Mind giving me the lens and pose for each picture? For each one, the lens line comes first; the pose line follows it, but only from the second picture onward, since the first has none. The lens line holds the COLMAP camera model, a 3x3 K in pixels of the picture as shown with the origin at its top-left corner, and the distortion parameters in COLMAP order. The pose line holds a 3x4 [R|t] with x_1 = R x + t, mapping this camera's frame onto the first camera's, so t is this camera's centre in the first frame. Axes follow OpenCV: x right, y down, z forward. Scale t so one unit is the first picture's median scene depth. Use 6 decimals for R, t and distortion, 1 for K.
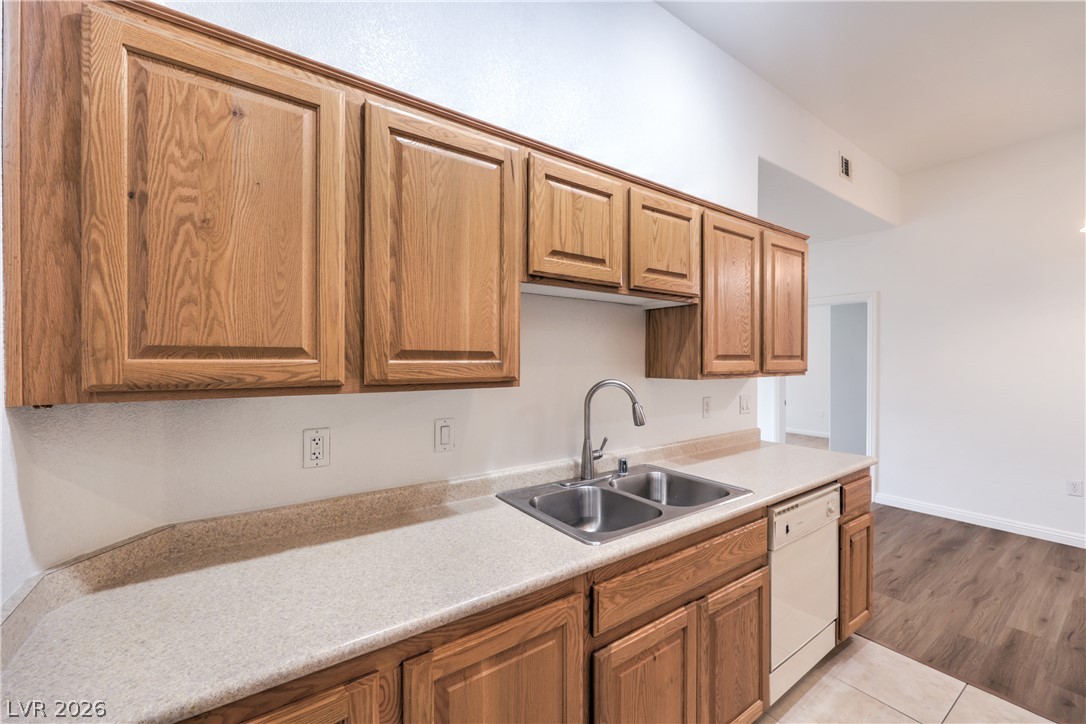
lens RADIAL K [[440.6, 0, 534.5], [0, 440.6, 366.3], [0, 0, 1]] dist [-0.006176, 0.001906]
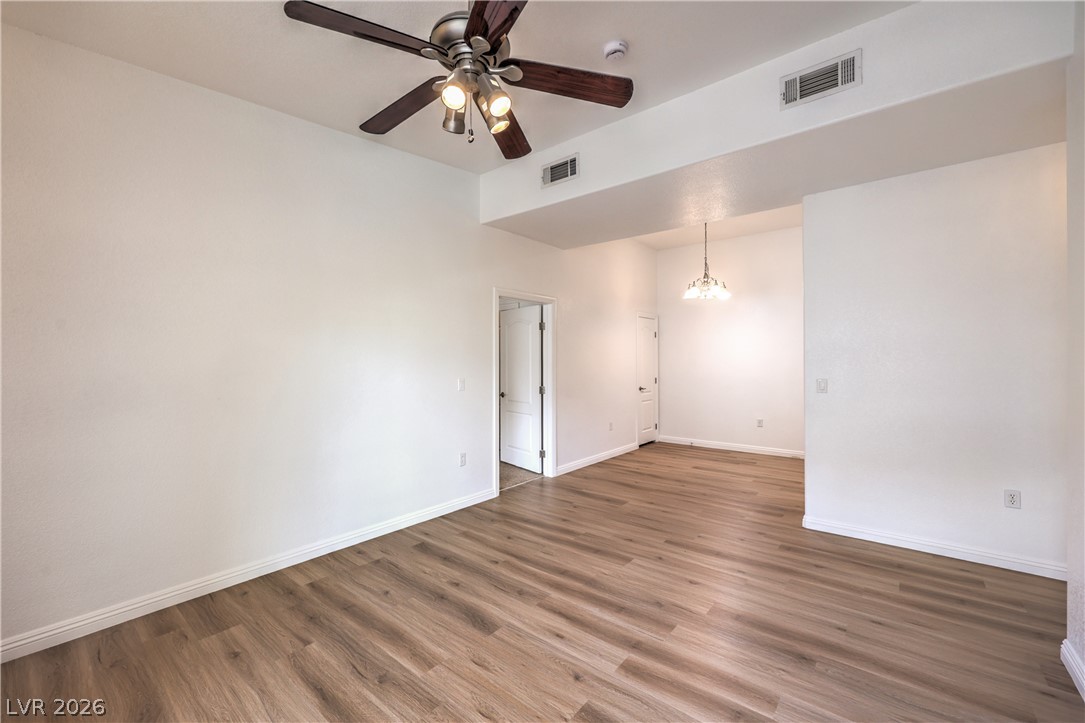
lens RADIAL K [[440.1, 0, 537.1], [0, 440.1, 360.2], [0, 0, 1]] dist [-0.006176, 0.001906]
pose [[-0.259785, 0.008393, 0.965630, -0.842092], [0.011425, 0.999919, -0.005617, 0.011492], [-0.965599, 0.009573, -0.259860, 3.081546]]
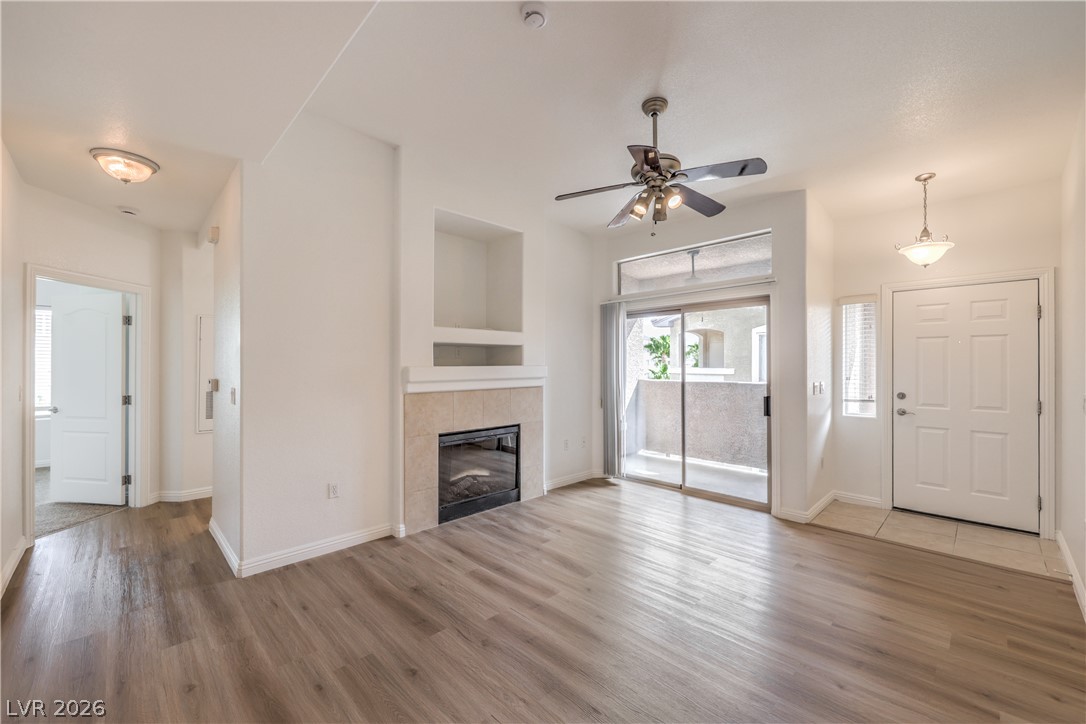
lens RADIAL K [[440.6, 0, 546.3], [0, 440.6, 364.3], [0, 0, 1]] dist [-0.006176, 0.001906]
pose [[0.173873, 0.008278, -0.984733, 1.464576], [-0.005842, 0.999956, 0.007374, -0.001340], [0.984751, 0.004471, 0.173913, 2.357607]]
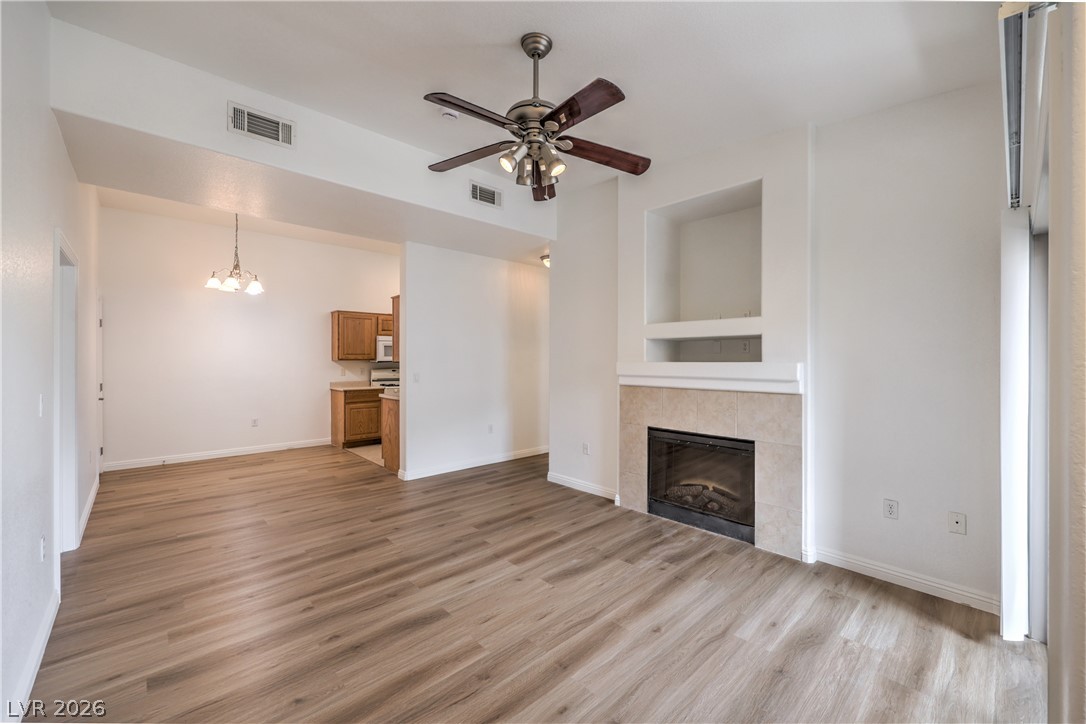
lens RADIAL K [[440.6, 0, 545.6], [0, 440.6, 362.4], [0, 0, 1]] dist [-0.006176, 0.001906]
pose [[-0.989956, 0.006668, -0.141216, 0.219580], [0.004684, 0.999886, 0.014376, -0.004522], [0.141296, 0.013571, -0.989874, 4.175030]]
